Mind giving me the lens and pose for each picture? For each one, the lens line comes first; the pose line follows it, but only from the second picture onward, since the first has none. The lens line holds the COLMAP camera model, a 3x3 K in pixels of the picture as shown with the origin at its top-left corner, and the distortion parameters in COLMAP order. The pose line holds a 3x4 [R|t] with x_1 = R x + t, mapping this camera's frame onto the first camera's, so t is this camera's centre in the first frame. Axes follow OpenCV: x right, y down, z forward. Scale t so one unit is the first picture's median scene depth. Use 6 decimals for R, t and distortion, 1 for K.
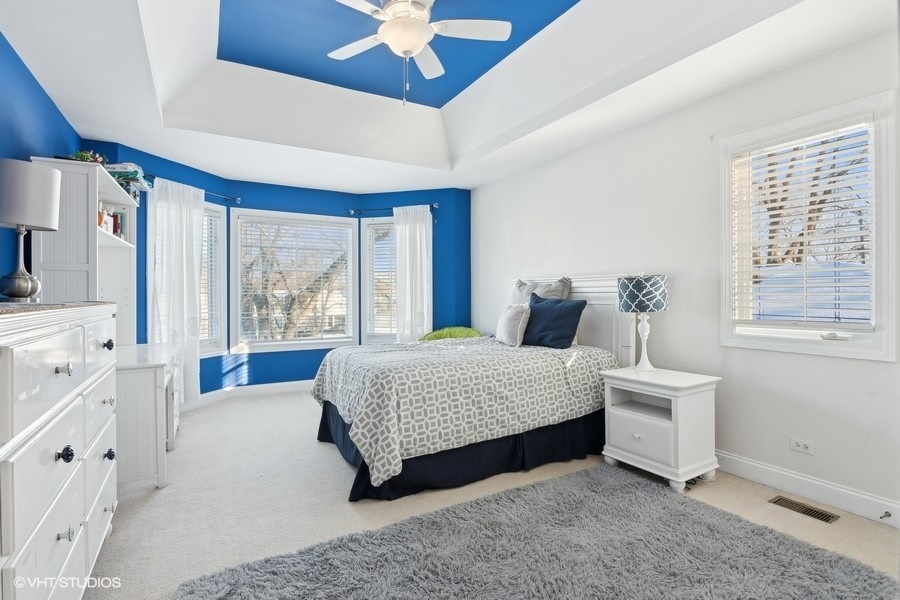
lens RADIAL K [[449.4, 0, 457.6], [0, 449.4, 296.4], [0, 0, 1]] dist [-0.013990, -0.005875]
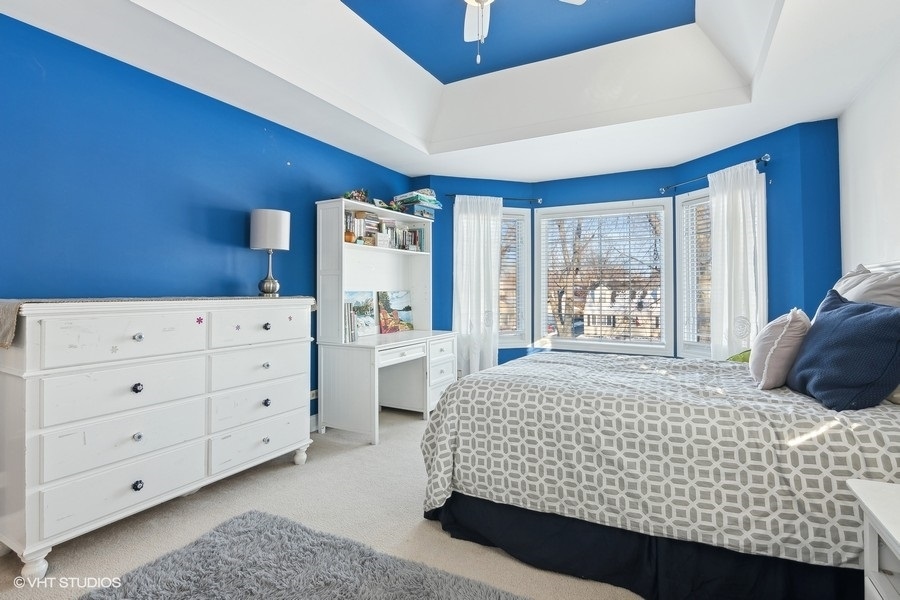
lens RADIAL K [[449.4, 0, 455.2], [0, 449.4, 281.9], [0, 0, 1]] dist [-0.013990, -0.005875]
pose [[0.517281, -0.013482, -0.855709, 0.497055], [-0.005019, 0.999811, -0.018787, -0.007982], [0.855801, 0.014013, 0.517116, 0.480115]]
